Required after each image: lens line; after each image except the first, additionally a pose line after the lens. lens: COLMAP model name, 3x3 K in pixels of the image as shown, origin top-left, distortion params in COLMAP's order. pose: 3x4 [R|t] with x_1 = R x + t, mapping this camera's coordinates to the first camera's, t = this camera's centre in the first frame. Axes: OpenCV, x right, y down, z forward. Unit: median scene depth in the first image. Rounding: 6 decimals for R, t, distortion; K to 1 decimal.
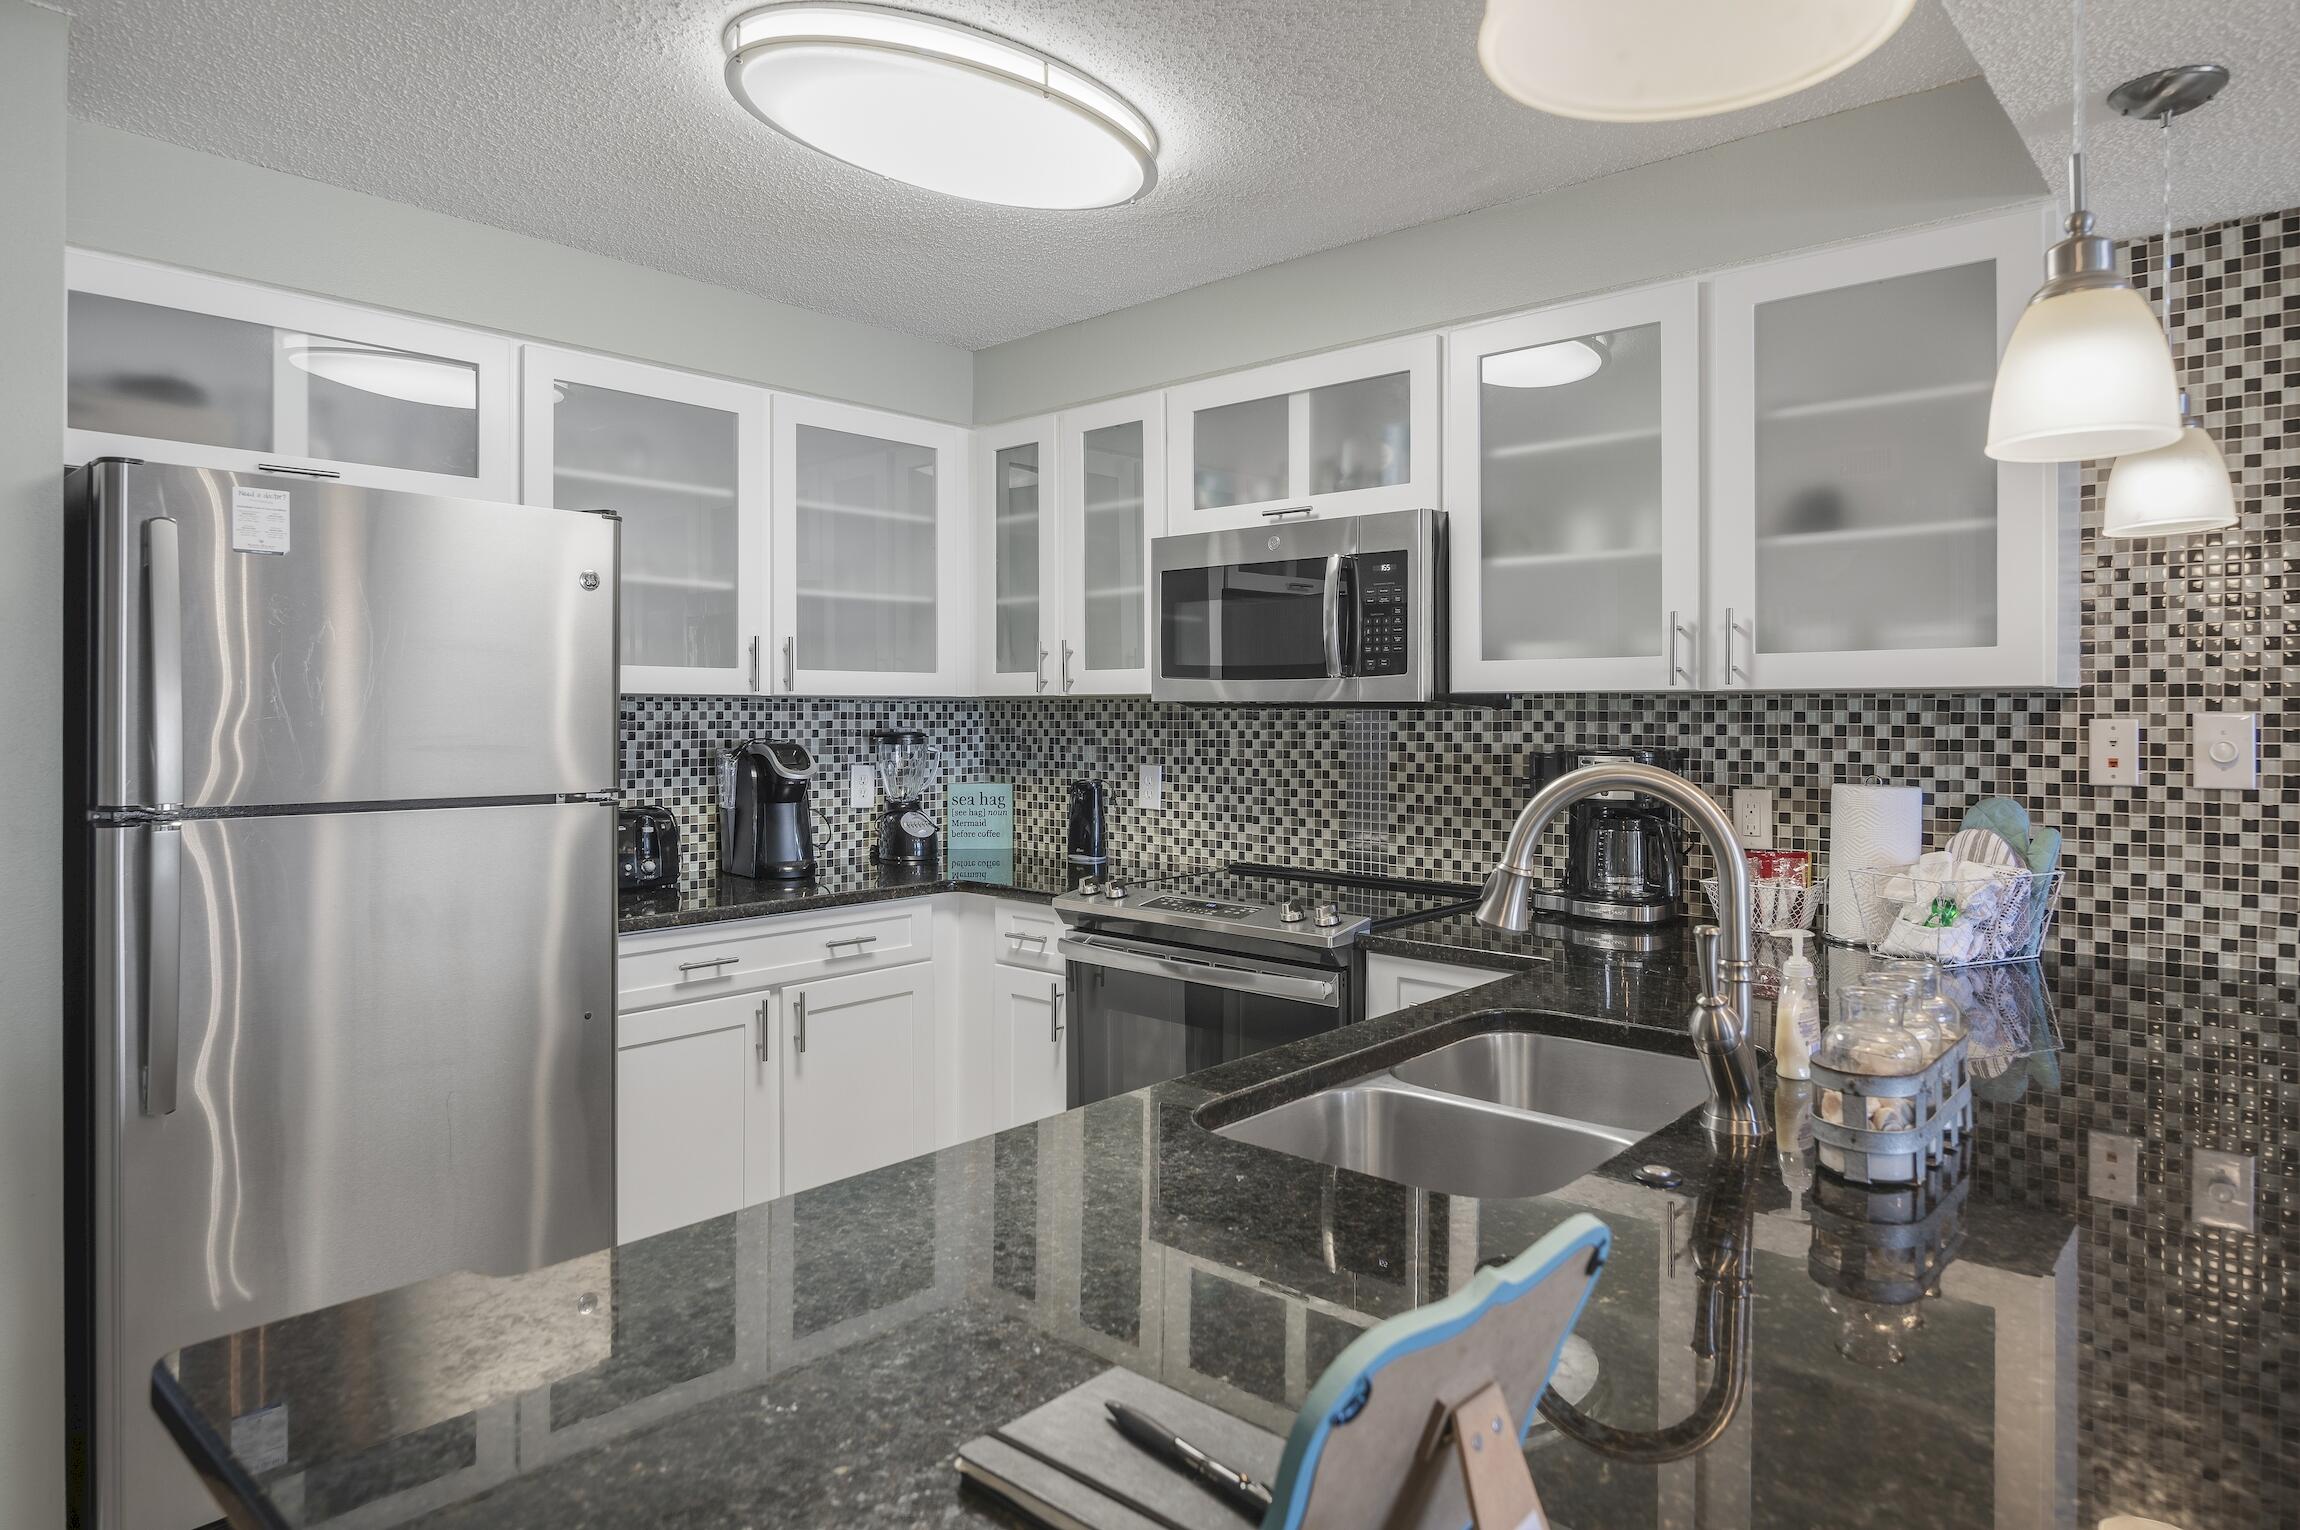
lens RADIAL K [[1349.2, 0, 1149.0], [0, 1349.2, 747.9], [0, 0, 1]] dist [-0.004802, 0.000126]
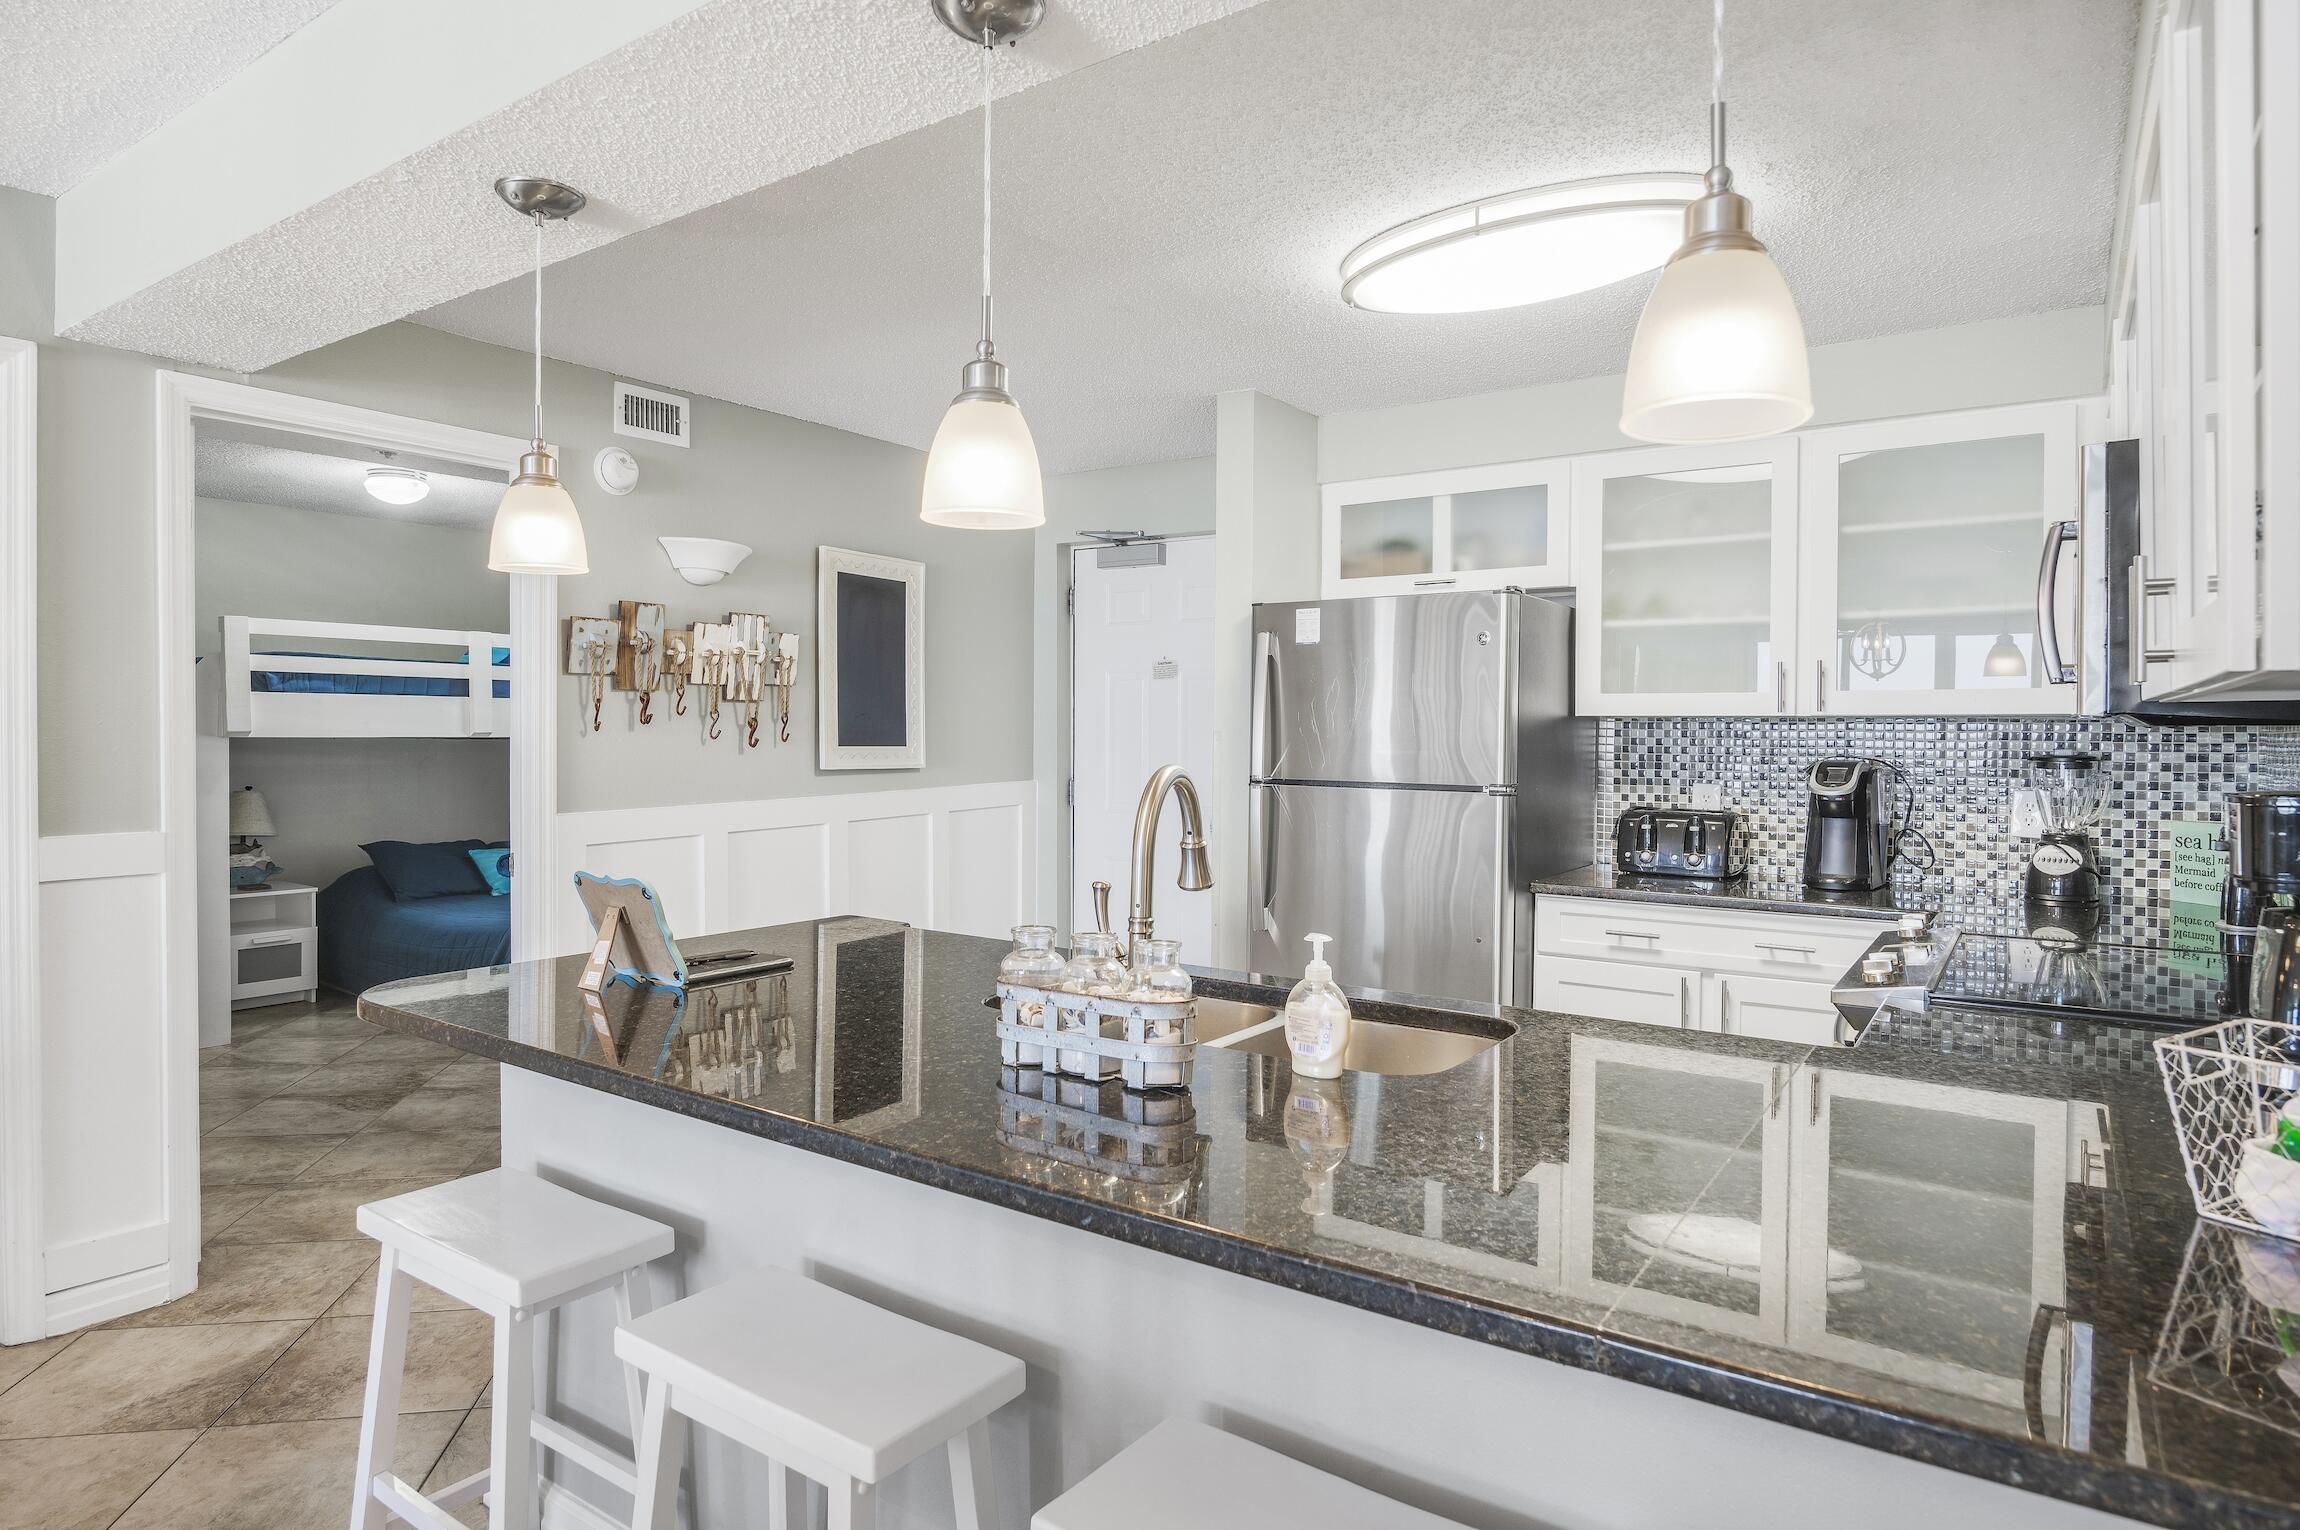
lens RADIAL K [[1304.8, 0, 1157.2], [0, 1304.8, 748.8], [0, 0, 1]] dist [-0.012374, 0.001816]
pose [[0.122732, 0.011514, -0.992373, 0.593978], [-0.031927, 0.999461, 0.007647, -0.003495], [0.991926, 0.030745, 0.123034, 0.312651]]
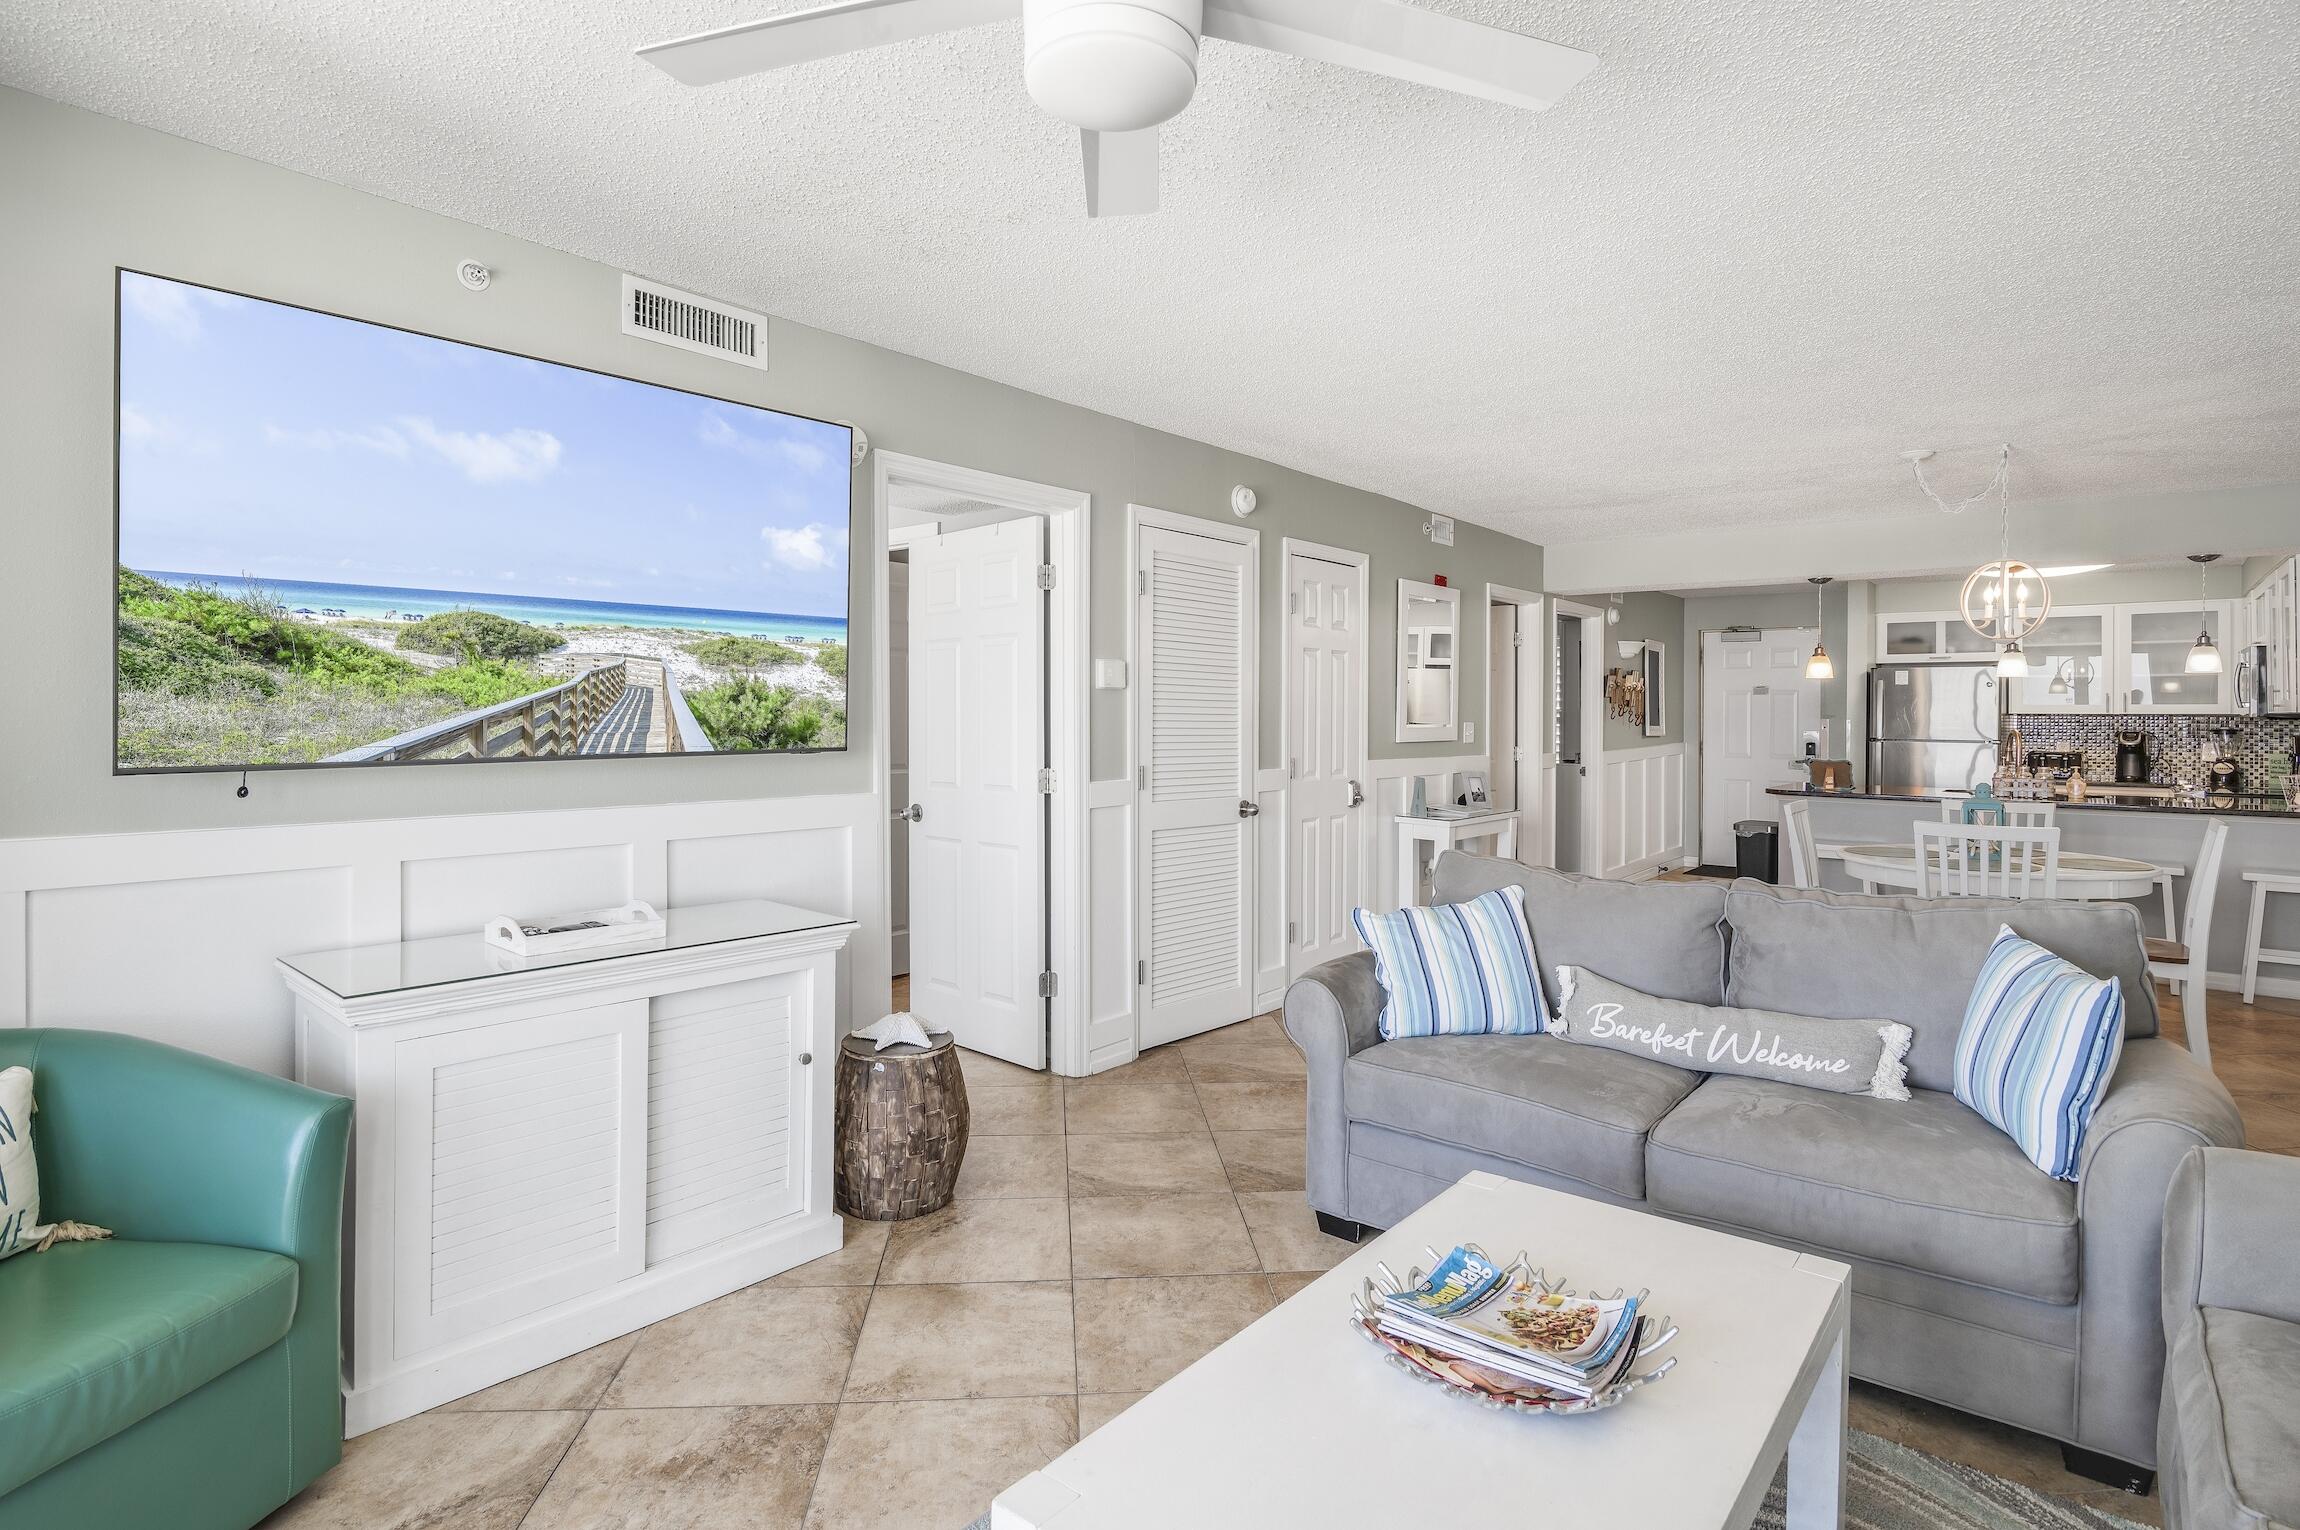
lens RADIAL K [[1189.3, 0, 1159.7], [0, 1189.3, 715.0], [0, 0, 1]] dist [-0.005051, -0.002326]
pose [[0.050983, -0.001912, -0.998698, 1.781750], [-0.032575, 0.999463, -0.003577, 0.031104], [0.998168, 0.032715, 0.050893, -0.947936]]
